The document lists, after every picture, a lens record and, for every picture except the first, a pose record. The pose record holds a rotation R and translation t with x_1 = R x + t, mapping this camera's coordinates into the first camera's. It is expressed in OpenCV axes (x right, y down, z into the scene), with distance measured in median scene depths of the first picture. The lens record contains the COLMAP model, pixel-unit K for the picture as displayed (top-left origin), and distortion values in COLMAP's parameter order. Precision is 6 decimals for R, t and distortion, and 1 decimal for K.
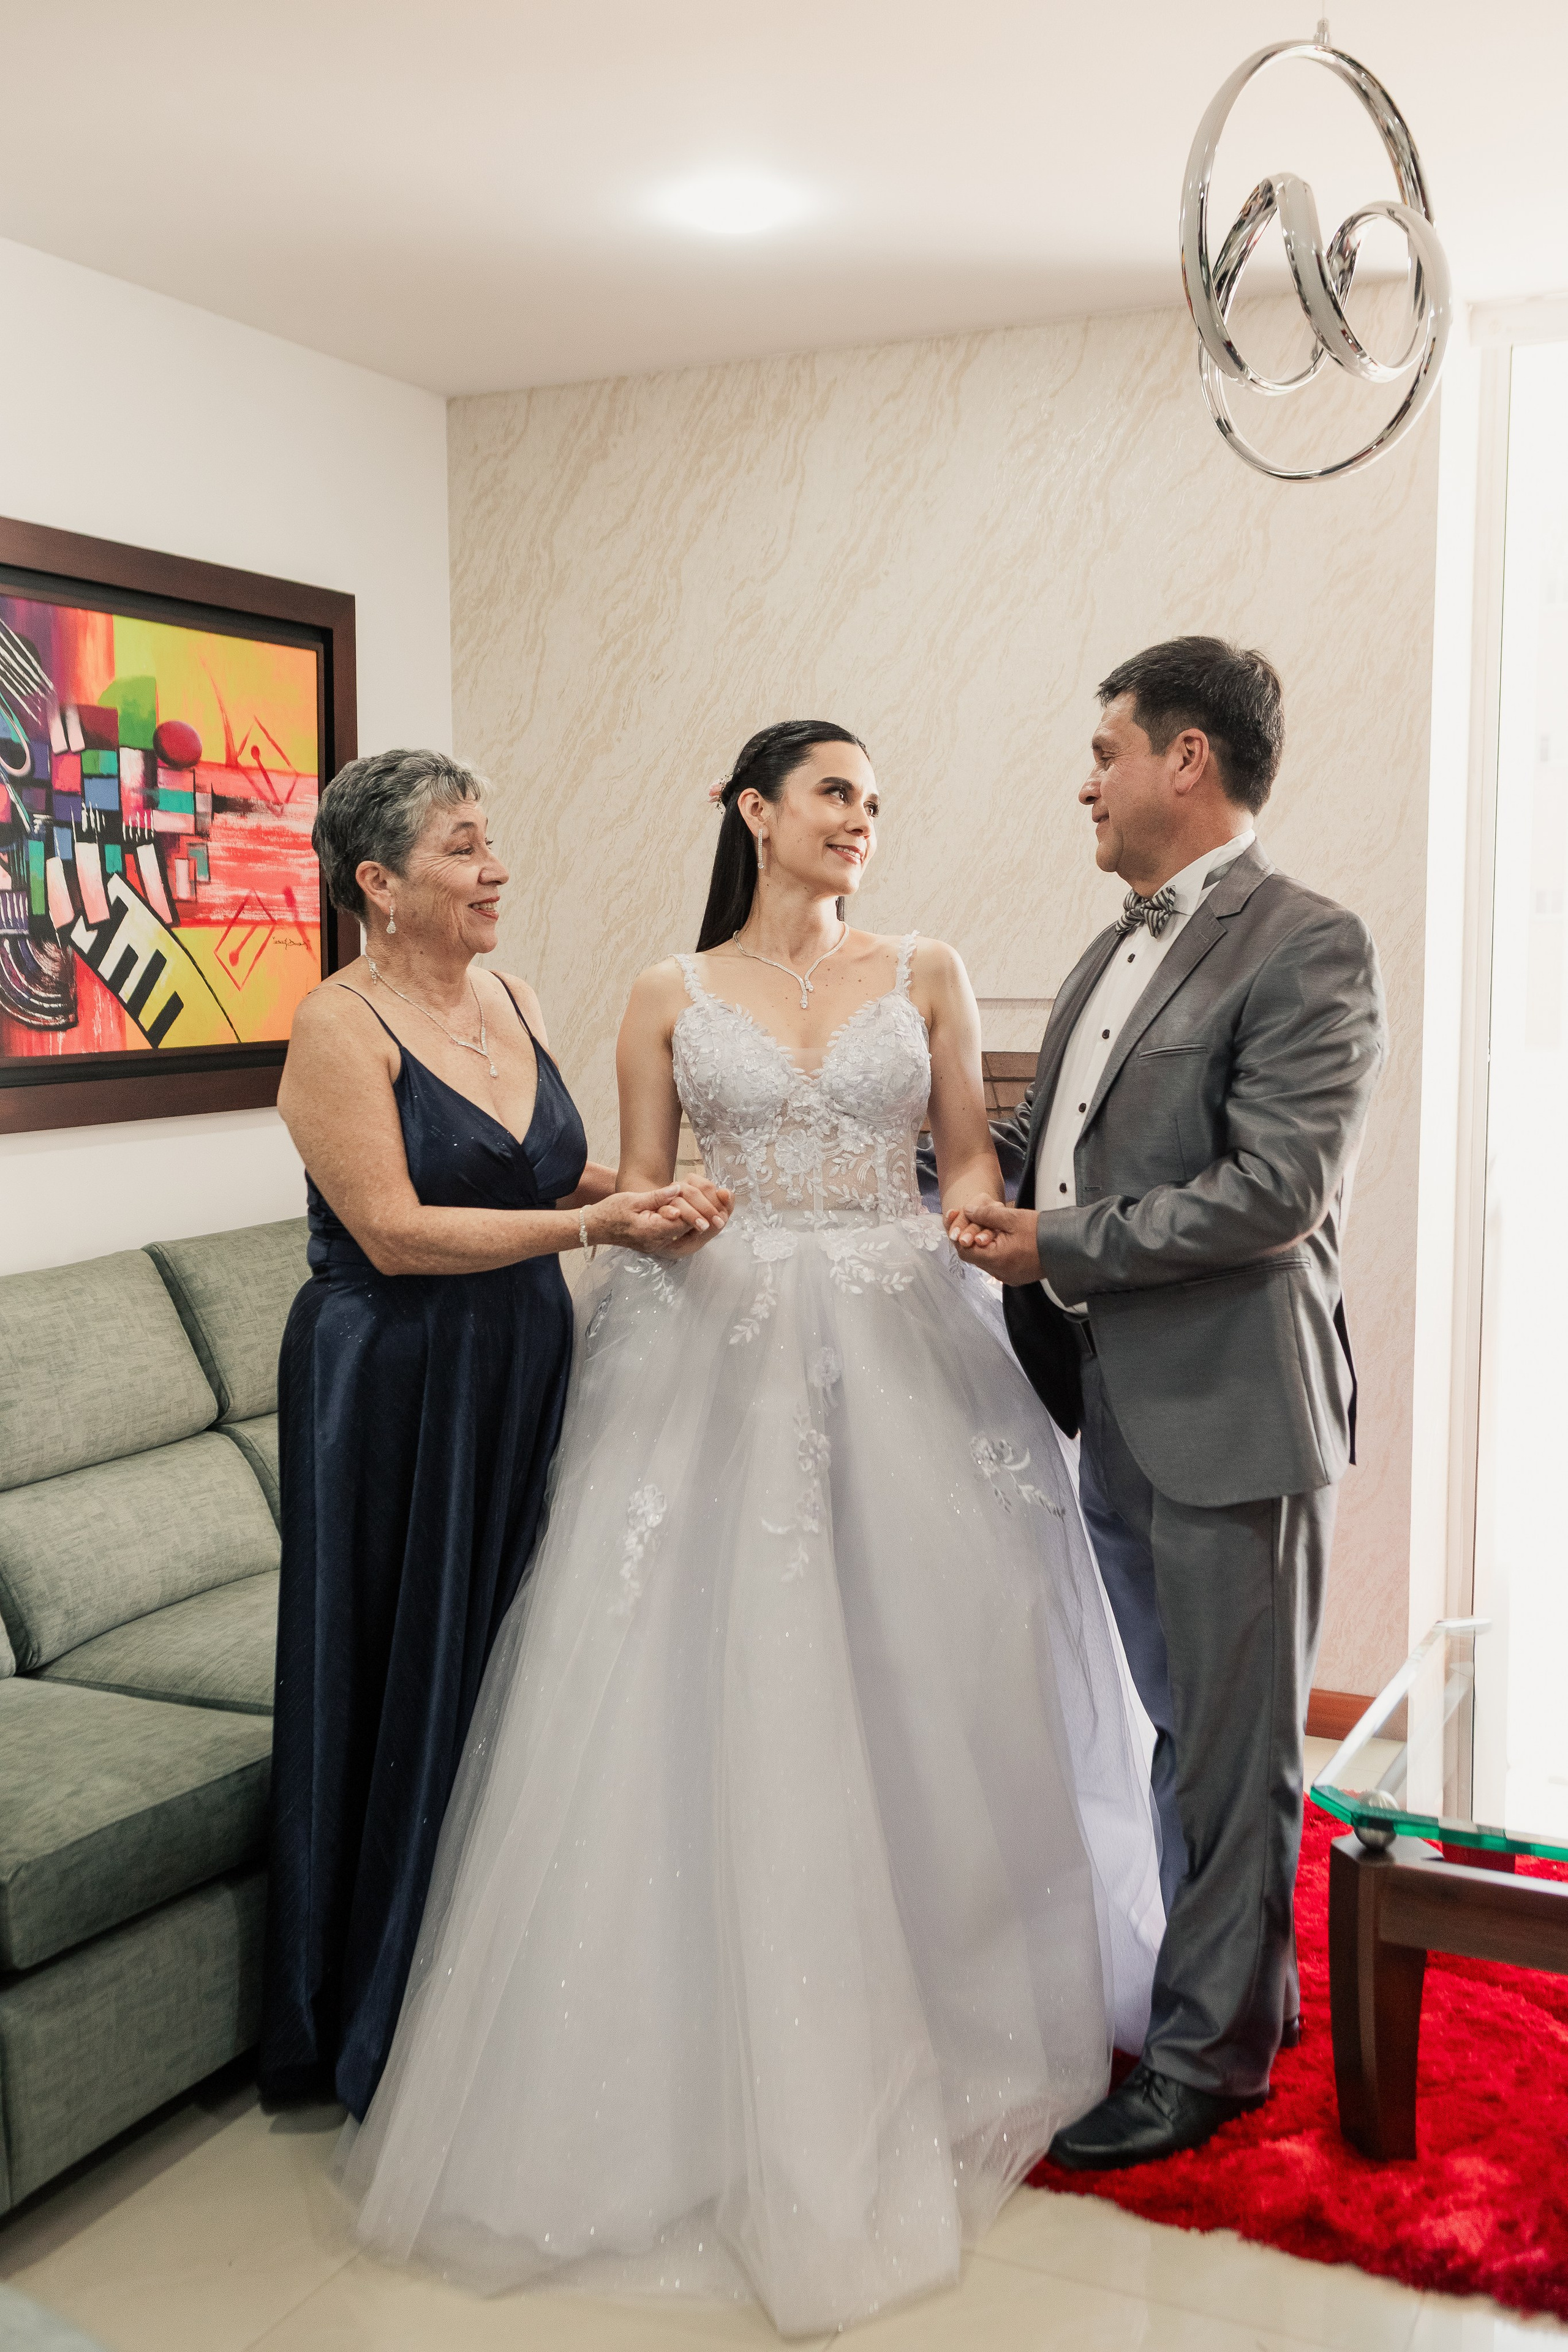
lens RADIAL K [[2329.5, 0, 789.1], [0, 2329.5, 1169.1], [0, 0, 1]] dist [0.012666, -0.016458]
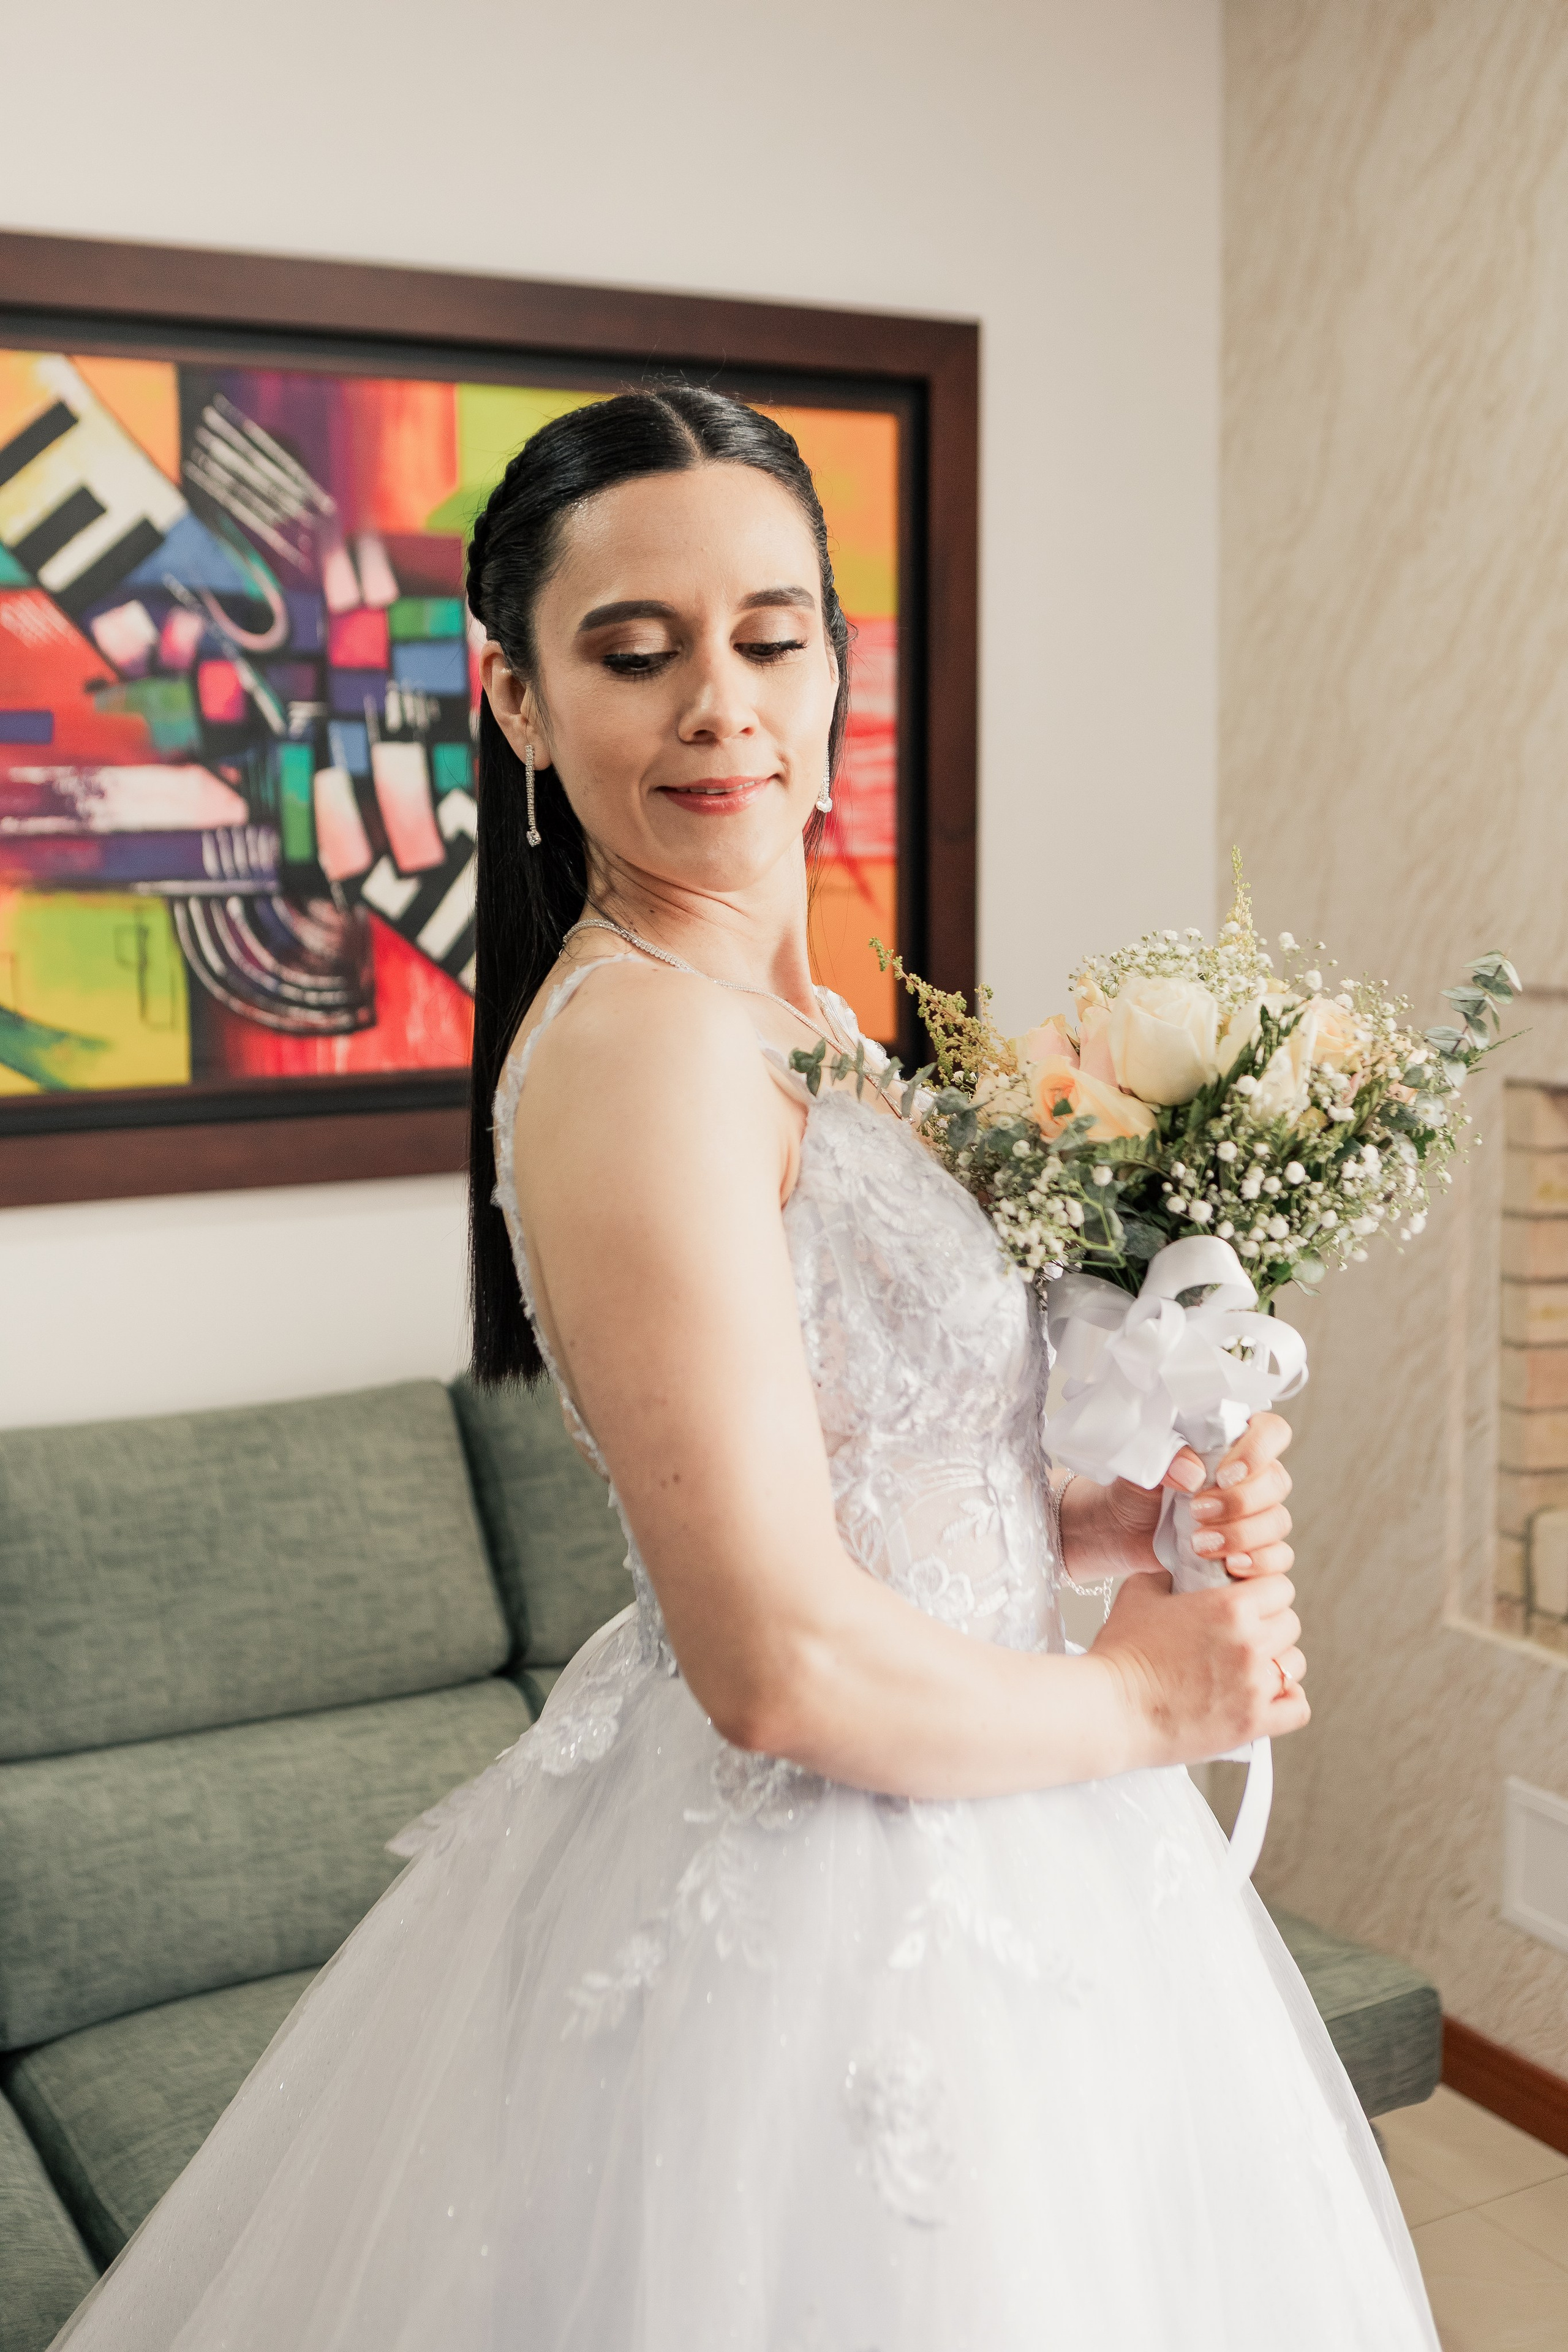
lens RADIAL K [[2704.4, 0, 789.7], [0, 2704.4, 1163.9], [0, 0, 1]] dist [-0.021529, 0.013174]
pose [[0.814802, 0.072786, -0.575152, 0.217372], [-0.050108, 0.997217, 0.055211, -0.068120], [0.577569, -0.016166, 0.816182, 0.431502]]
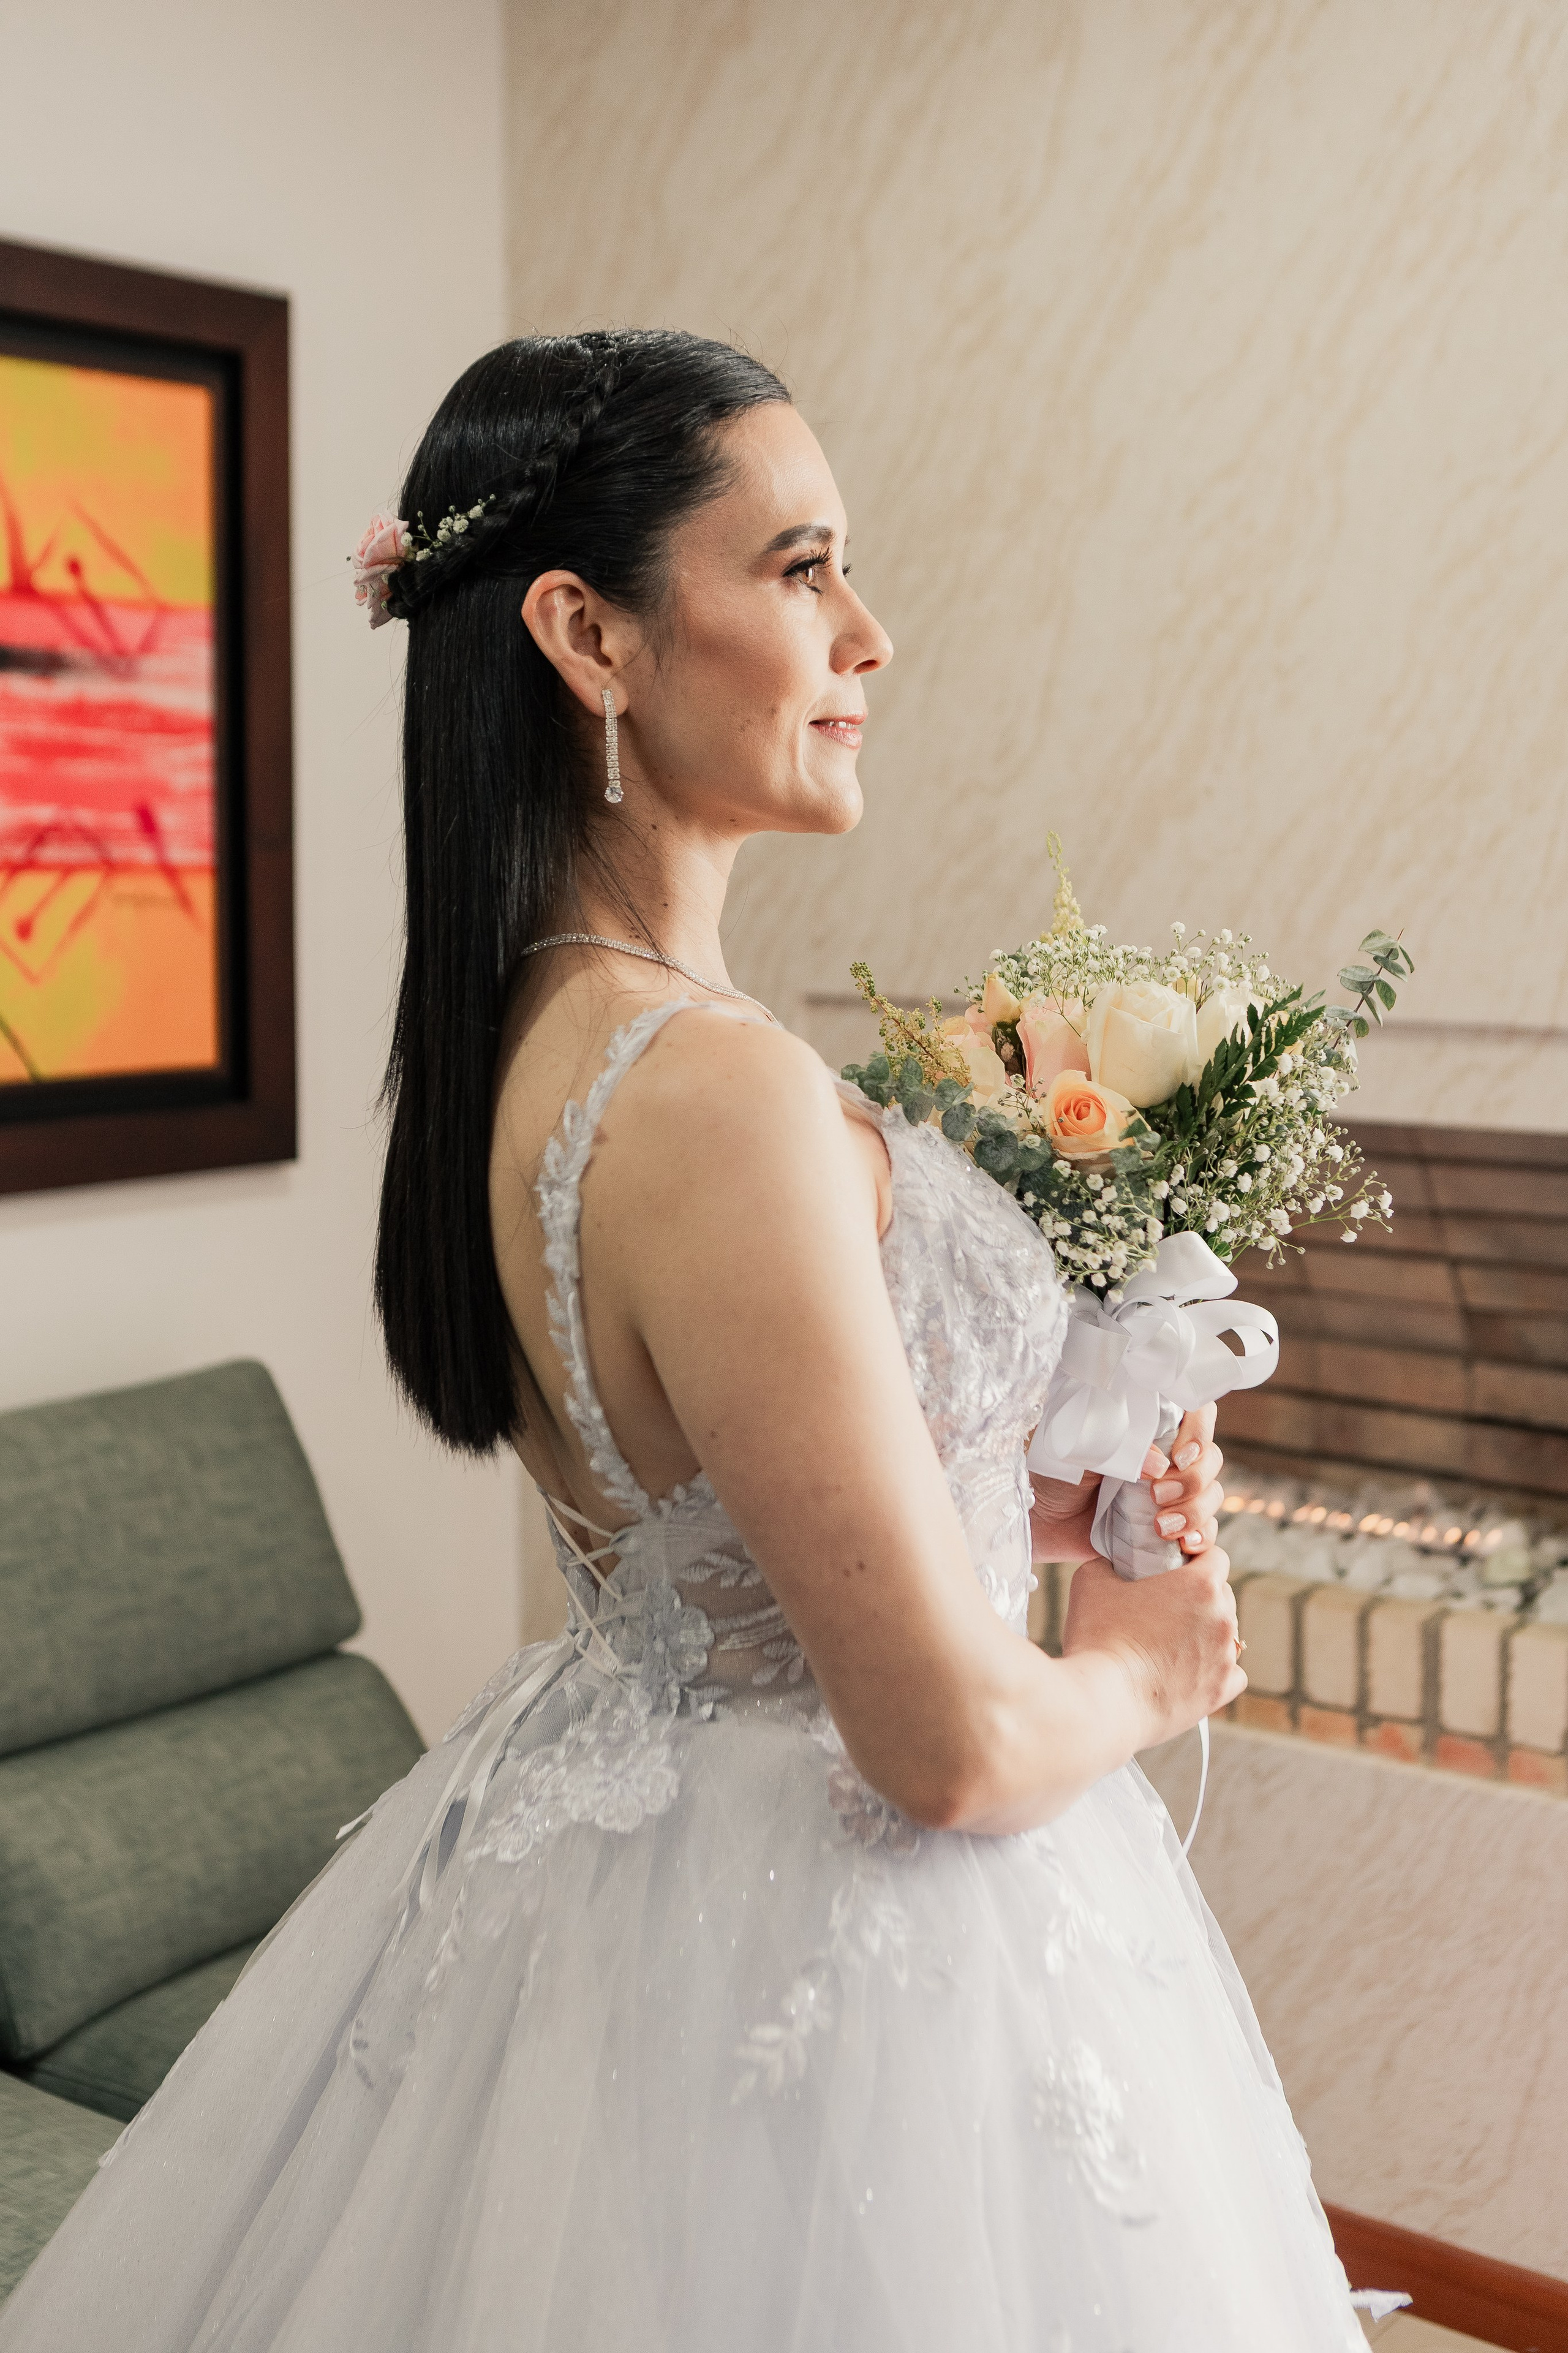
lens RADIAL K [[2829.2, 0, 786.9], [0, 2829.2, 1162.0], [0, 0, 1]] dist [-0.018983, 0.005344]
pose [[0.977563, 0.031233, -0.208313, 0.093792], [-0.027556, 0.999409, 0.020535, -0.055416], [0.208832, -0.014334, 0.977847, 0.379605]]
